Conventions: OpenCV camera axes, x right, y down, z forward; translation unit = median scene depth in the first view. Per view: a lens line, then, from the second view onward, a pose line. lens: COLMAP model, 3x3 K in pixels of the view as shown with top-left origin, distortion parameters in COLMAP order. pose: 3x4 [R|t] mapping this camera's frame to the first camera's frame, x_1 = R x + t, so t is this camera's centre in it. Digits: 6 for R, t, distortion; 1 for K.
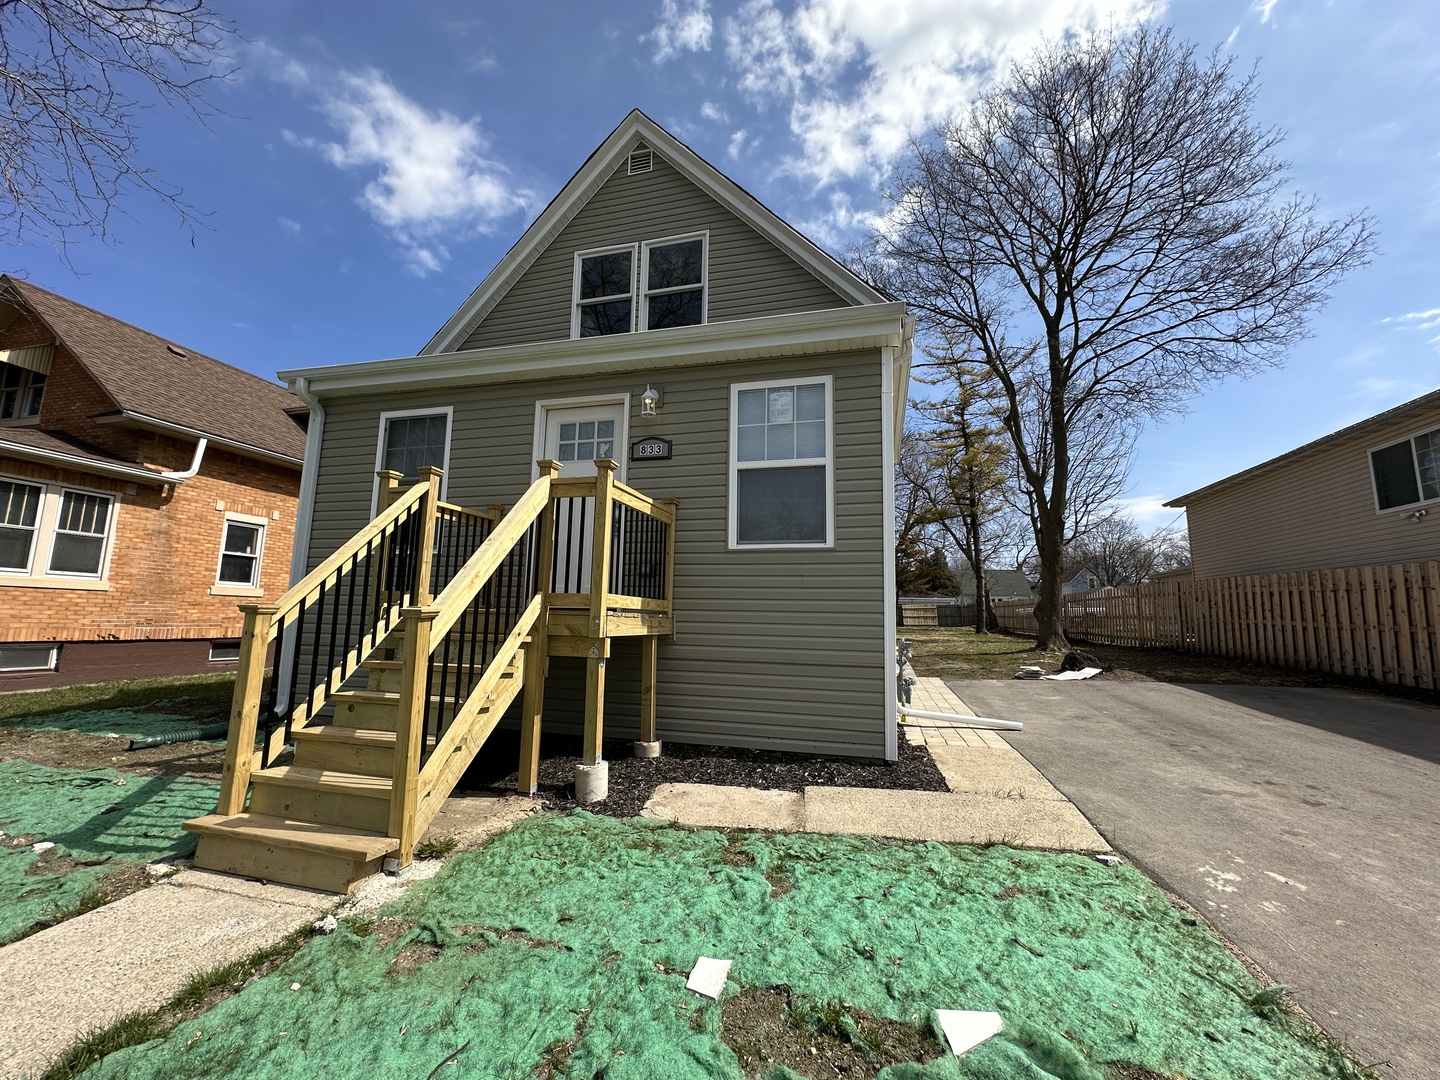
lens RADIAL K [[572.1, 0, 720.0], [0, 572.1, 540.0], [0, 0, 1]] dist [-0.004565, -0.000245]
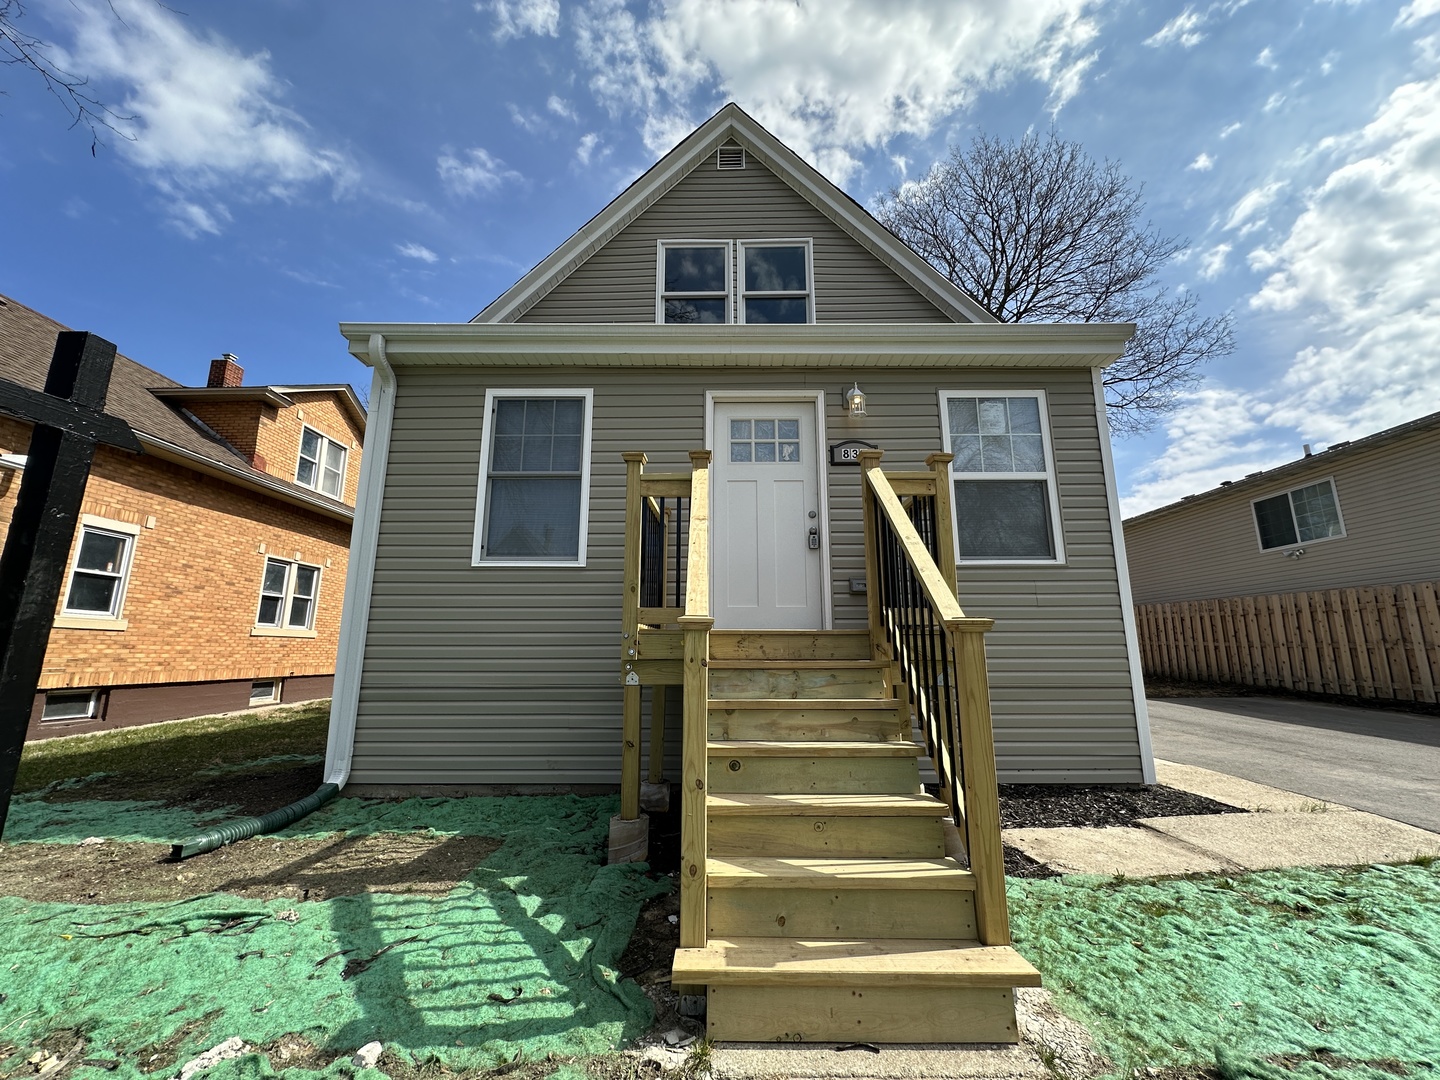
lens RADIAL K [[587.7, 0, 724.0], [0, 587.7, 577.9], [0, 0, 1]] dist [0.000552, -0.000490]
pose [[0.966849, 0.008189, 0.255218, -0.497459], [-0.011383, 0.999874, 0.011039, 0.018454], [-0.255096, -0.013578, 0.966820, 0.160771]]
